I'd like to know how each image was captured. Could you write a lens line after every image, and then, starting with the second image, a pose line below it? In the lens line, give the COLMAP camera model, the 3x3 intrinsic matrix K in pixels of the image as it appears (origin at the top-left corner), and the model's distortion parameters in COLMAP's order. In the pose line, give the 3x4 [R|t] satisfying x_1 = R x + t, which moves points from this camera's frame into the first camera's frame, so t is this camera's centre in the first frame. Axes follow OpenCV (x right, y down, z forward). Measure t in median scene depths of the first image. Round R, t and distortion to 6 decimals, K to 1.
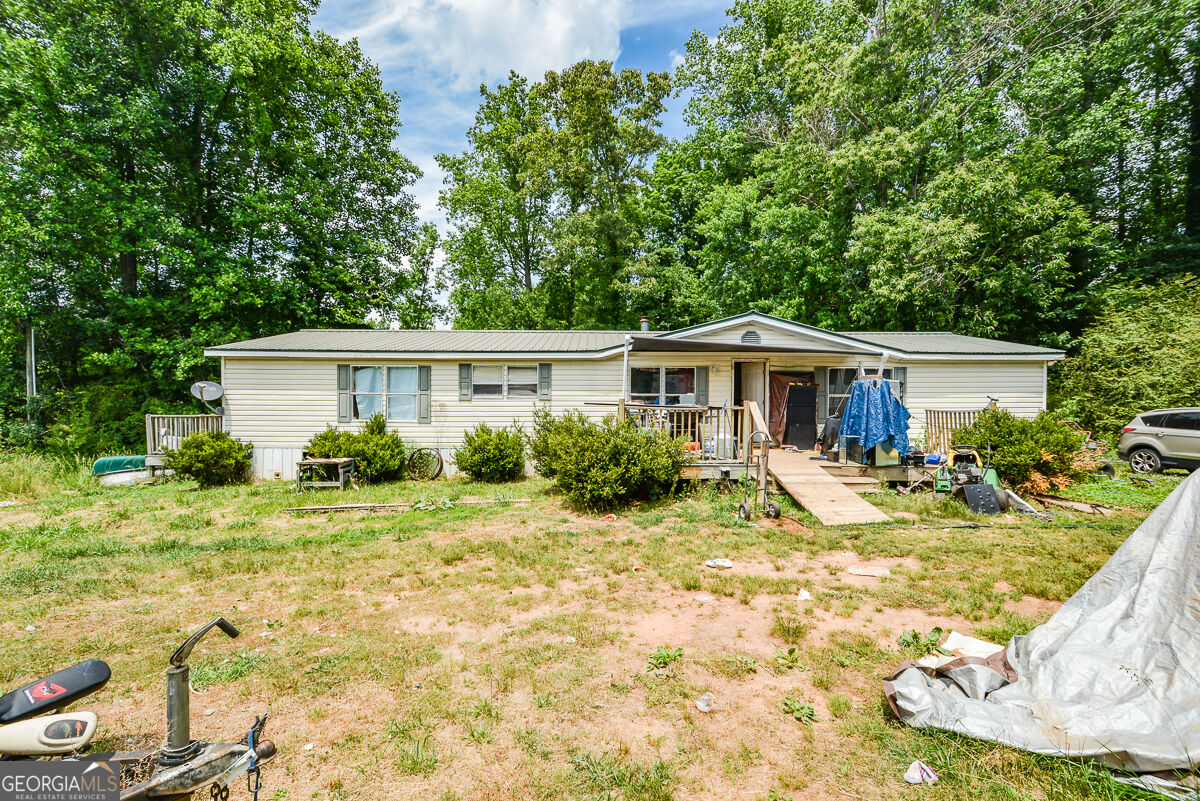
lens RADIAL K [[533.9, 0, 600.1], [0, 533.9, 407.8], [0, 0, 1]] dist [-0.000025, -0.000033]
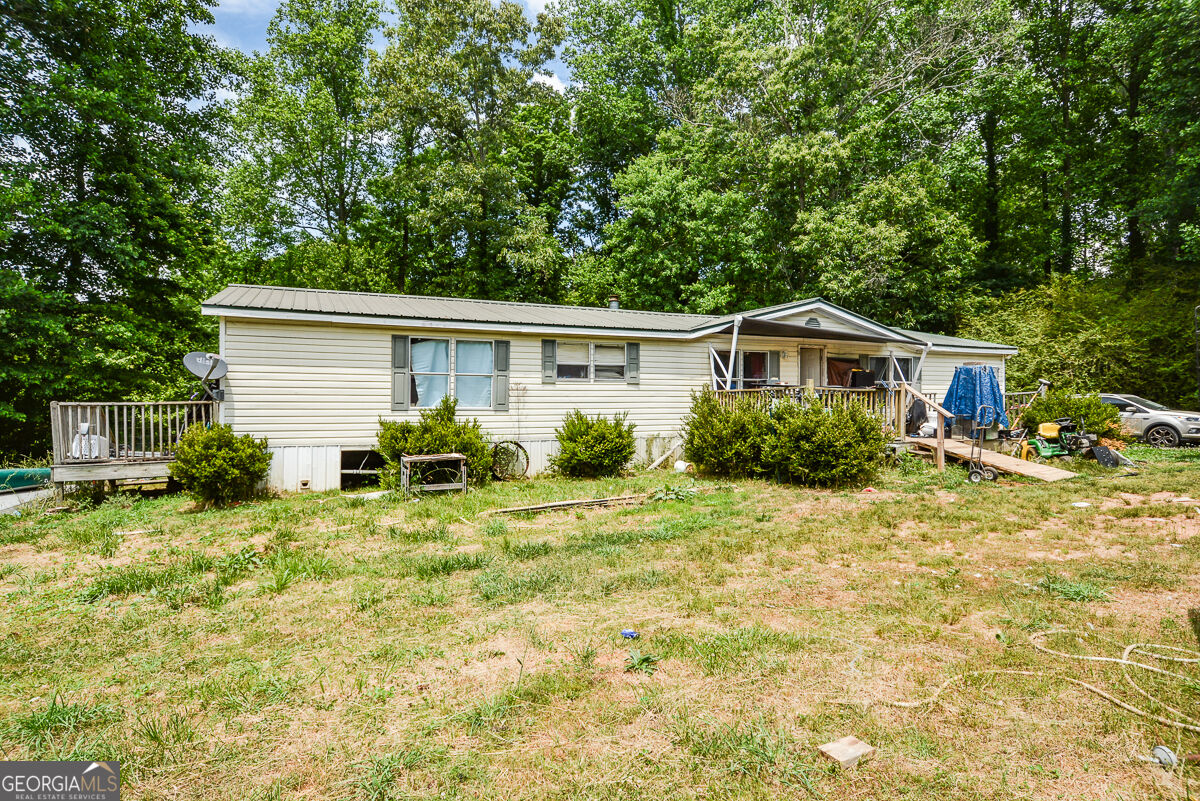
lens RADIAL K [[642.9, 0, 599.4], [0, 642.9, 395.5], [0, 0, 1]] dist [-0.008347, -0.000921]
pose [[0.915571, 0.000831, 0.402155, -0.587621], [0.004398, 0.999917, -0.012078, 0.018250], [-0.402132, 0.012827, 0.915492, 0.037600]]
